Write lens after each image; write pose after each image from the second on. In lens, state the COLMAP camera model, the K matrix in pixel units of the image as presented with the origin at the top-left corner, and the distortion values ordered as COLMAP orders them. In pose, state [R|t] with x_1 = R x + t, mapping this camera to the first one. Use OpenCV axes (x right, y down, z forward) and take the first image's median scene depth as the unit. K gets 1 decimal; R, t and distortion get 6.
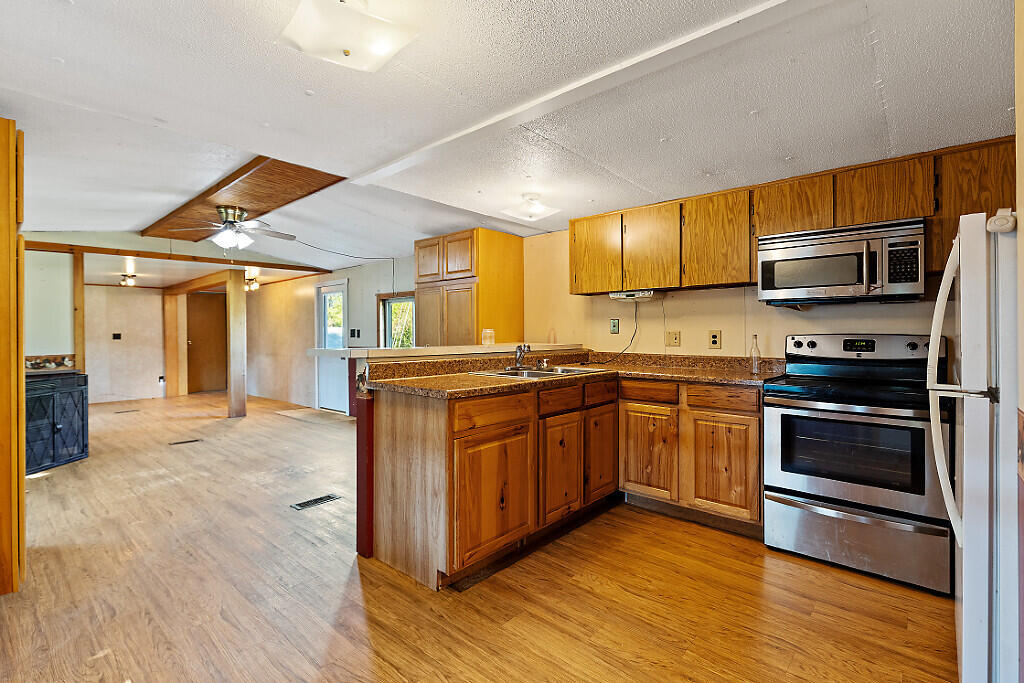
lens RADIAL K [[468.9, 0, 506.9], [0, 468.9, 333.0], [0, 0, 1]] dist [0.009354, 0.000100]
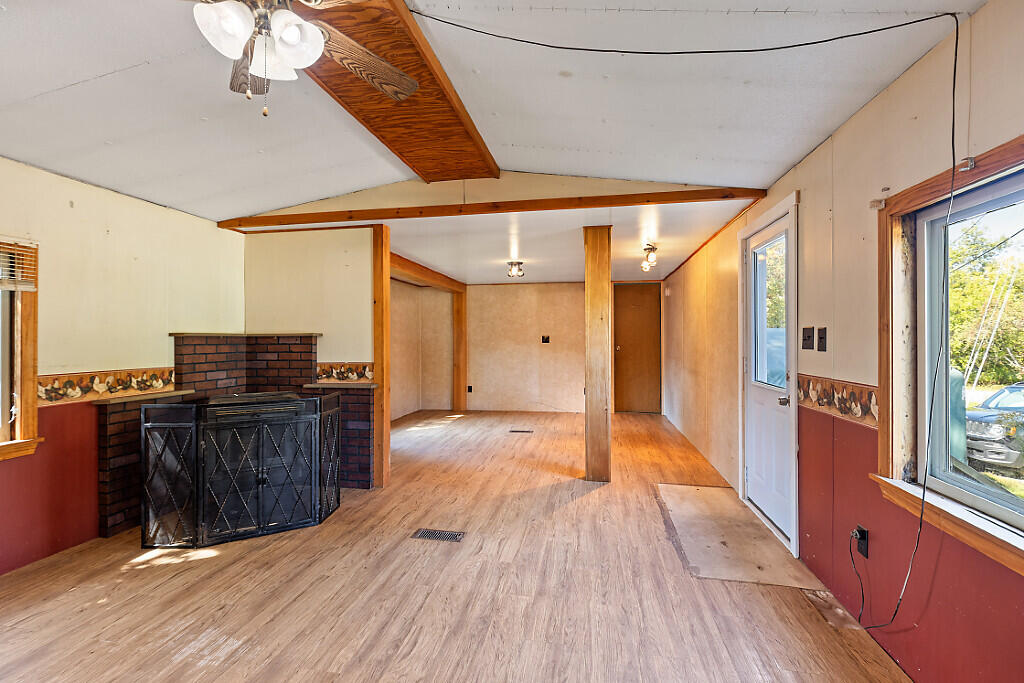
lens RADIAL K [[468.9, 0, 506.9], [0, 468.9, 333.0], [0, 0, 1]] dist [0.009354, 0.000100]
pose [[0.528332, 0.000378, -0.849038, -0.150954], [-0.009050, 0.999946, -0.005186, 0.000441], [0.848990, 0.010423, 0.528307, 0.645839]]
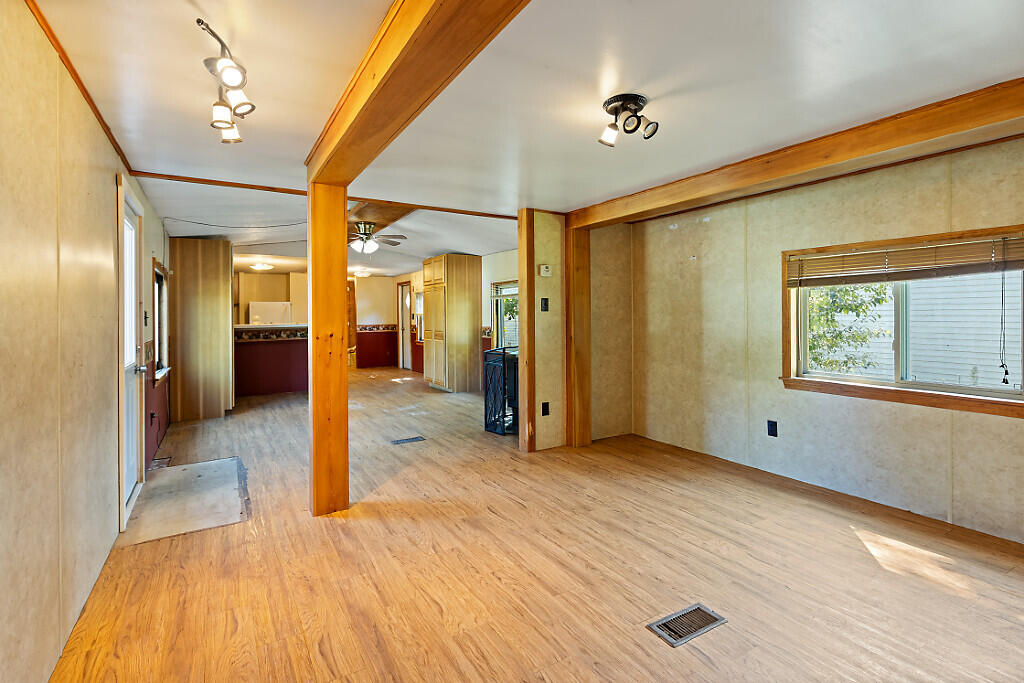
lens RADIAL K [[468.9, 0, 506.9], [0, 468.9, 333.0], [0, 0, 1]] dist [0.009354, 0.000100]
pose [[-0.959828, 0.009949, 0.280412, -0.908874], [0.021650, 0.999018, 0.038659, 0.005894], [-0.279752, 0.043177, -0.959101, 1.459023]]
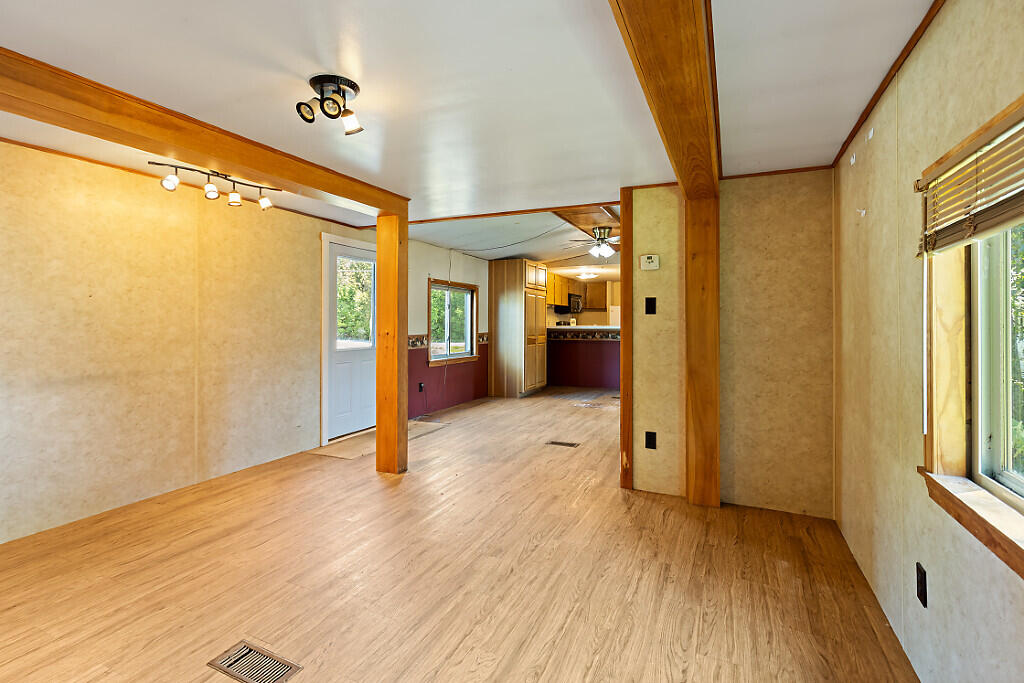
lens RADIAL K [[465.6, 0, 517.3], [0, 465.6, 335.0], [0, 0, 1]] dist [0.005287, 0.000063]
pose [[-0.328886, -0.017578, 0.944206, -1.204526], [0.007976, 0.999739, 0.021390, 0.012277], [-0.944336, 0.014566, -0.328660, 1.119531]]
